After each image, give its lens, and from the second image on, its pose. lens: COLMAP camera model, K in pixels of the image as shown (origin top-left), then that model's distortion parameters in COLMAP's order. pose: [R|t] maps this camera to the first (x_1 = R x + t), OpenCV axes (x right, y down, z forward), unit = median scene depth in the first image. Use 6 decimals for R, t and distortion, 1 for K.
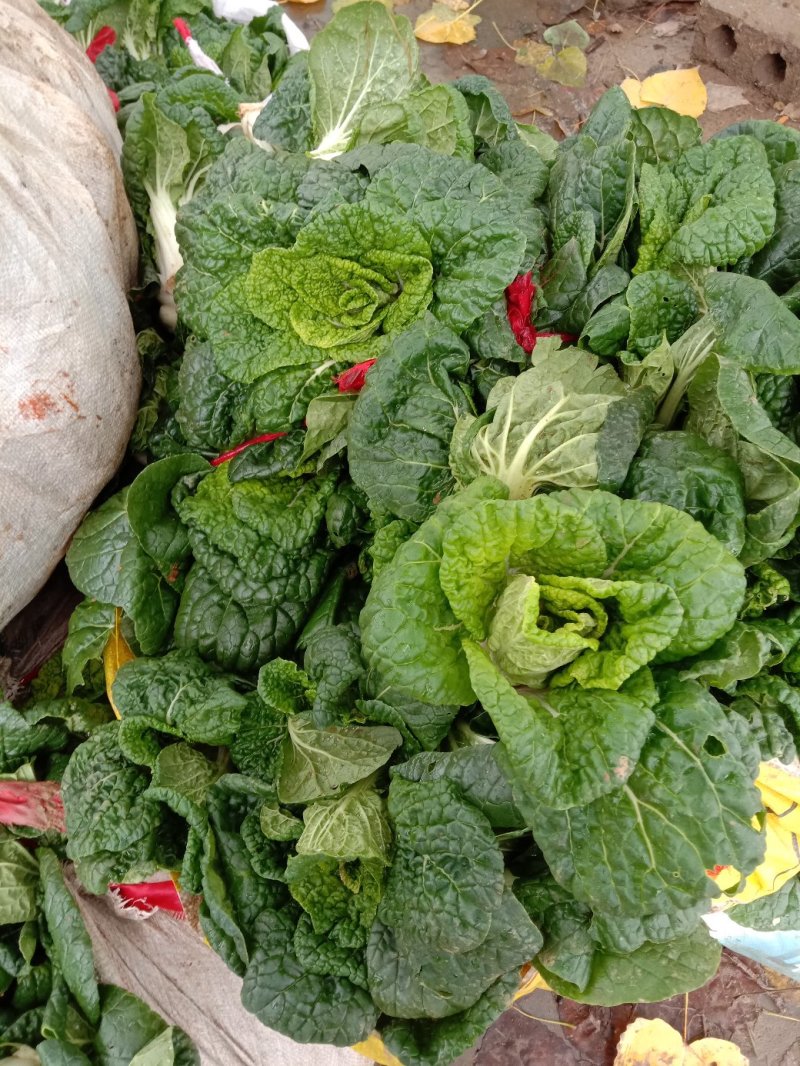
lens RADIAL K [[875.4, 0, 400.0], [0, 875.4, 533.0], [0, 0, 1]] dist [0.083718, -0.179506]
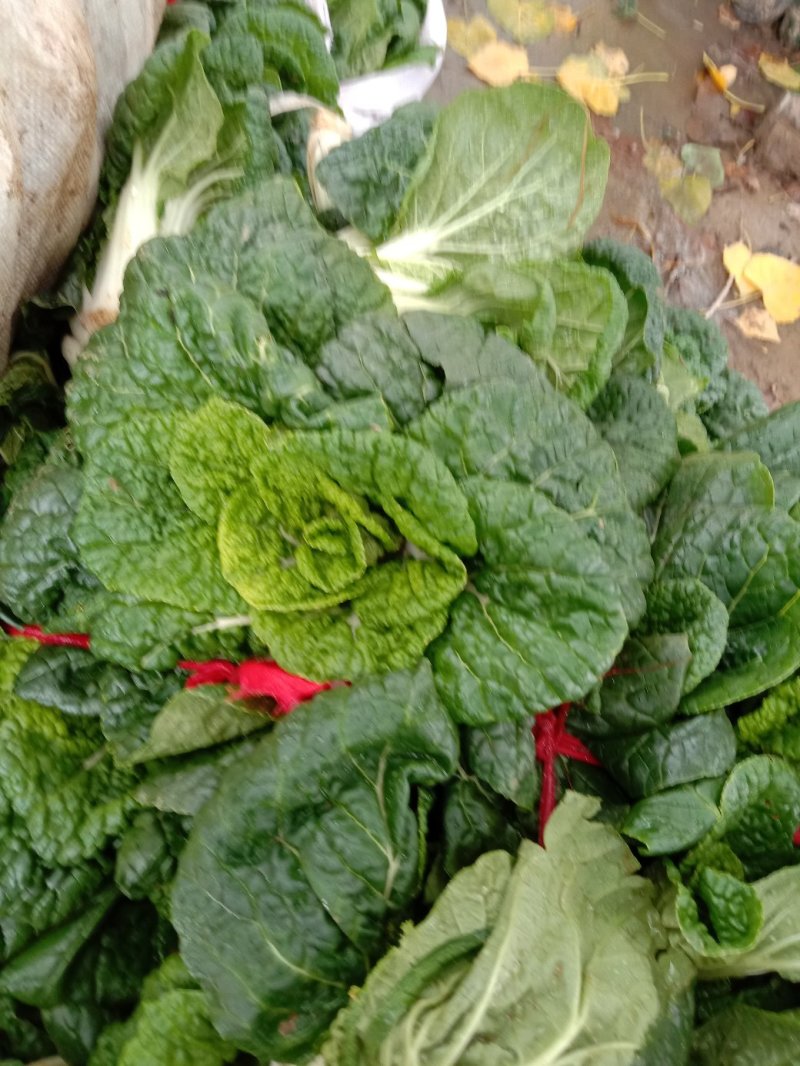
lens RADIAL K [[865.5, 0, 385.6], [0, 865.5, 535.3], [0, 0, 1]] dist [0.130717, -0.324597]
pose [[0.883499, 0.452351, 0.121690, -0.092504], [-0.457566, 0.889006, 0.017385, -0.297600], [-0.100319, -0.071041, 0.992416, 0.397077]]
